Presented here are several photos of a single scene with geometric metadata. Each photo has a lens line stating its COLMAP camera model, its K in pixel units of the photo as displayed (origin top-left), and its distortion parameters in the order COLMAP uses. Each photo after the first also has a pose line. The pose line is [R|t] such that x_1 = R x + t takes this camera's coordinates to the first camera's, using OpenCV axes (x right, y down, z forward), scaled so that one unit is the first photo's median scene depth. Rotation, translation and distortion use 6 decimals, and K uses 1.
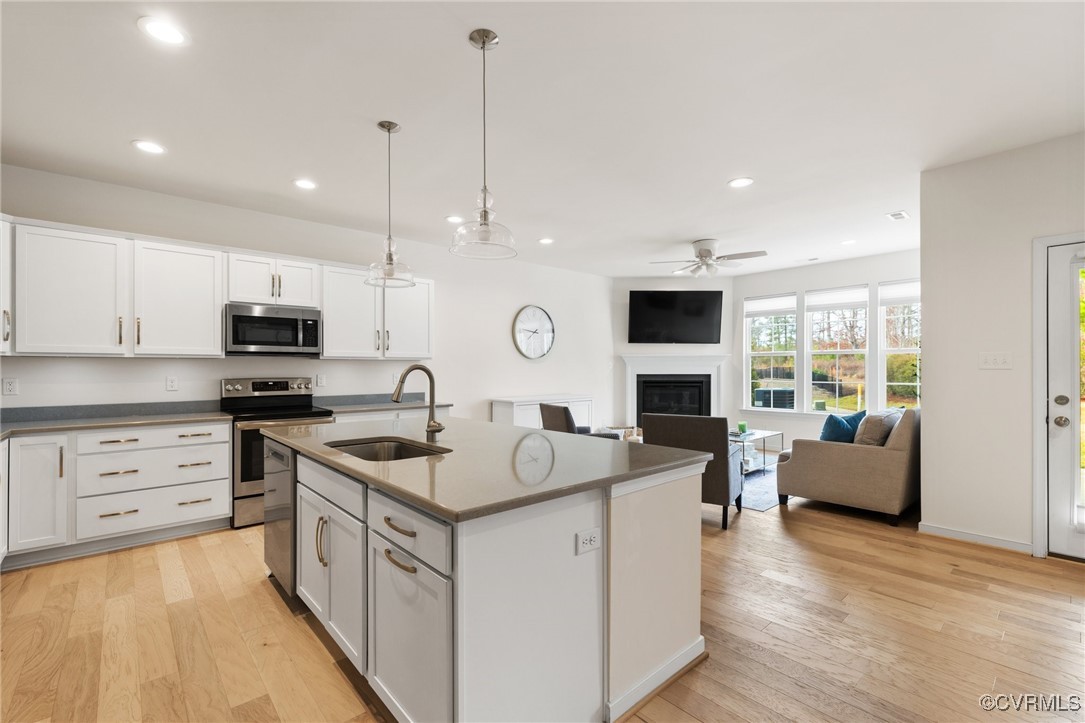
lens RADIAL K [[473.9, 0, 518.9], [0, 473.9, 369.0], [0, 0, 1]] dist [0.001398, 0.000493]
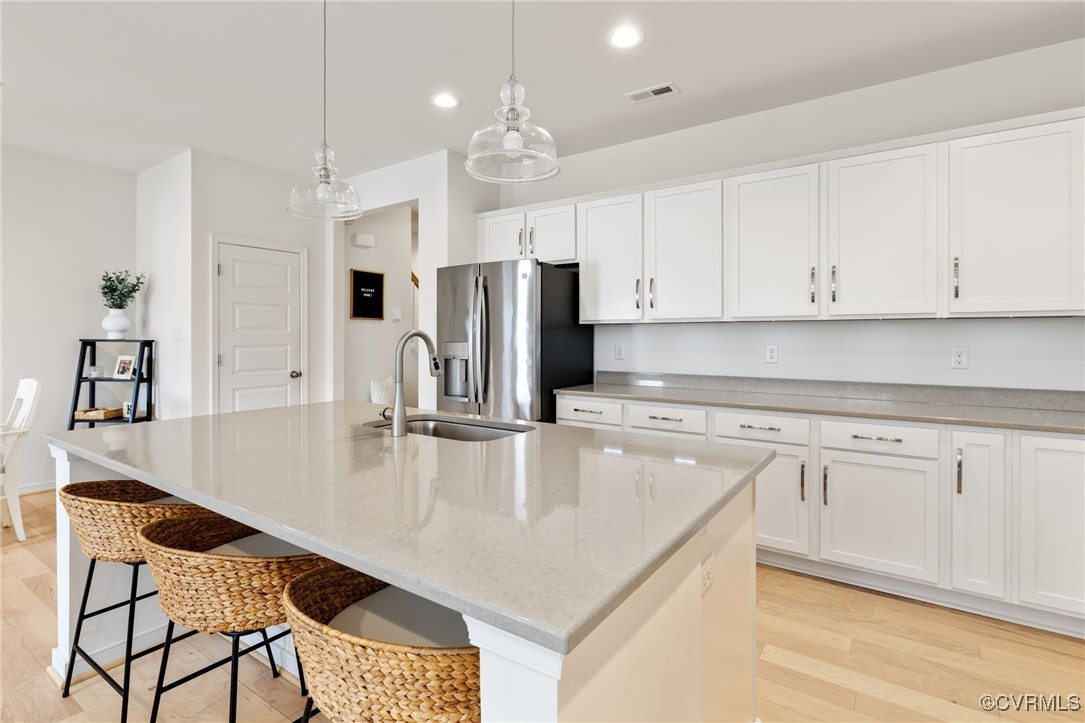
lens RADIAL K [[528.0, 0, 534.0], [0, 528.0, 335.6], [0, 0, 1]] dist [-0.000742, 0.000036]
pose [[-0.960920, 0.001495, -0.276821, -0.090109], [0.001828, 0.999998, -0.000945, -0.000528], [0.276819, -0.001414, -0.960921, 1.045950]]
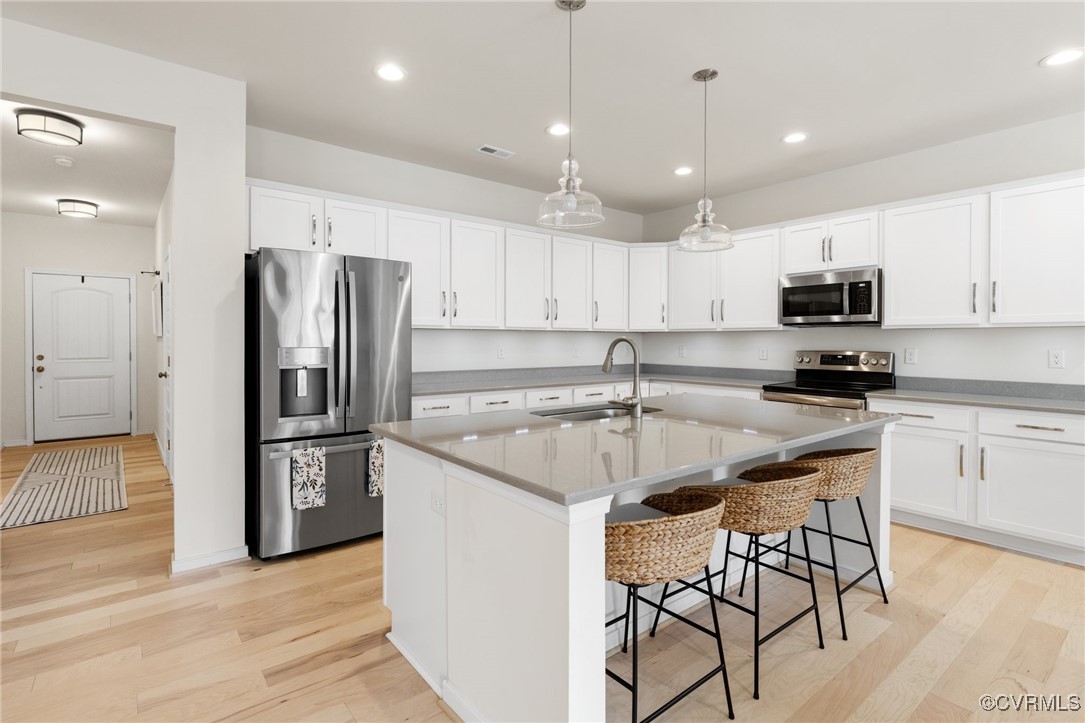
lens RADIAL K [[528.0, 0, 523.9], [0, 528.0, 339.6], [0, 0, 1]] dist [-0.000742, 0.000036]
pose [[-0.021743, 0.001061, -0.999763, 0.505108], [-0.003402, 0.999994, 0.001135, -0.002370], [0.999758, 0.003426, -0.021739, 0.446325]]
